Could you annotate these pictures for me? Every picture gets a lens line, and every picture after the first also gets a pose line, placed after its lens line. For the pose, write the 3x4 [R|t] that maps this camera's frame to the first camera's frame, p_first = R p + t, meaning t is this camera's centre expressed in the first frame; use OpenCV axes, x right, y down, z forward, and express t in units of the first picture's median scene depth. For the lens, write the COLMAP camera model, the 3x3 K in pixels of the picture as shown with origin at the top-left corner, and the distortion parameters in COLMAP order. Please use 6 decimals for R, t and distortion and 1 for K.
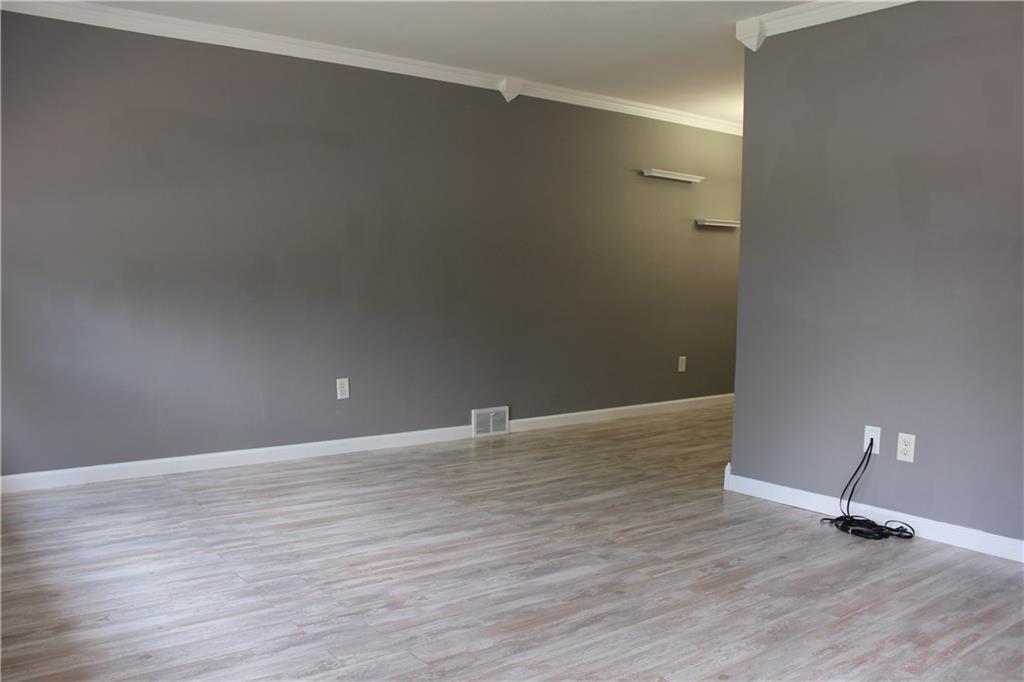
lens RADIAL K [[857.1, 0, 512.0], [0, 857.1, 341.0], [0, 0, 1]] dist [-0.162539, 0.145297]
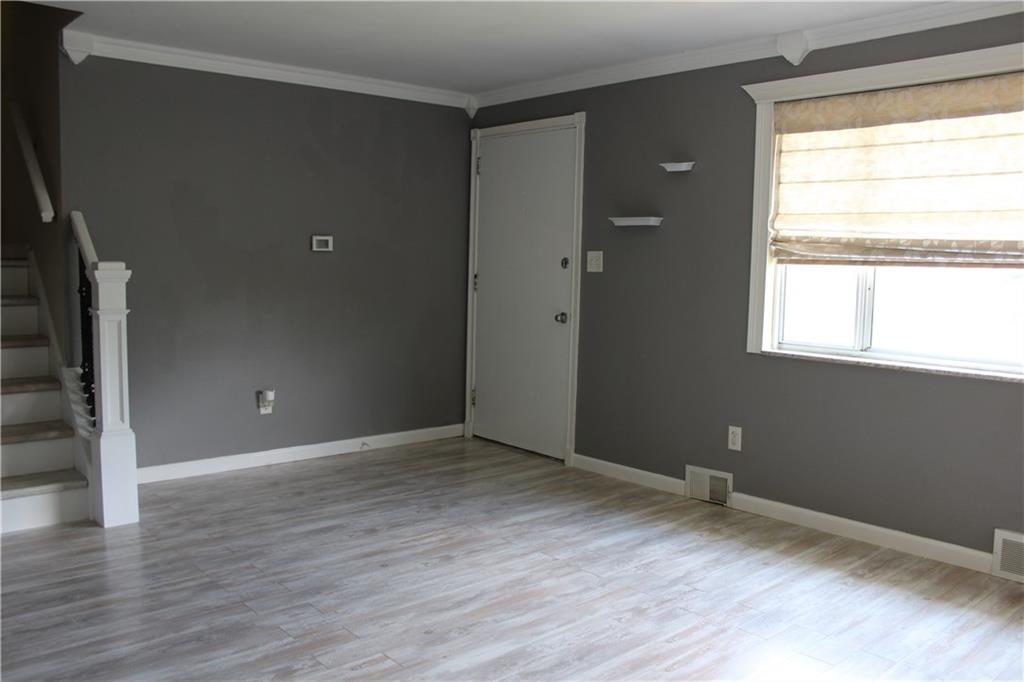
lens RADIAL K [[857.1, 0, 512.0], [0, 857.1, 341.0], [0, 0, 1]] dist [-0.162539, 0.145297]
pose [[-0.997764, -0.023723, -0.062477, 0.093218], [-0.034016, 0.984991, 0.169220, -0.195607], [0.057525, 0.170967, -0.983596, 1.793953]]
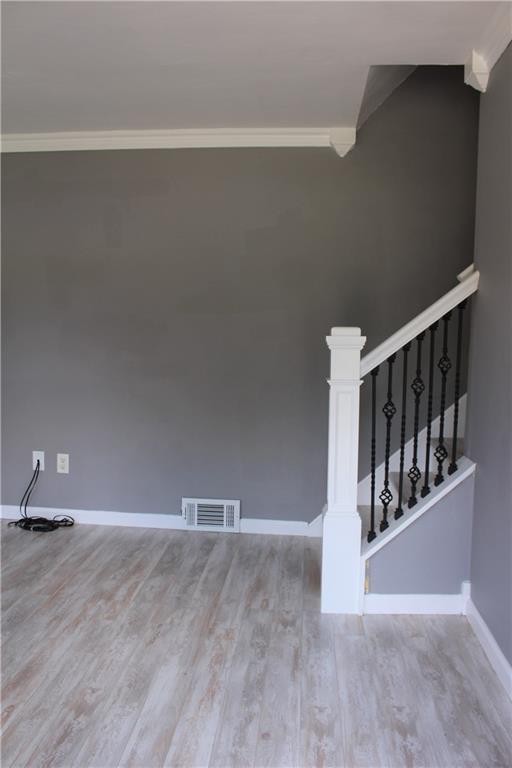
lens RADIAL K [[642.8, 0, 256.0], [0, 642.8, 384.0], [0, 0, 1]] dist [-0.162539, 0.145297]
pose [[0.674004, -0.064205, 0.735932, -0.111372], [0.045479, 0.997933, 0.045411, -0.050139], [-0.737326, 0.002862, 0.675531, 0.018535]]
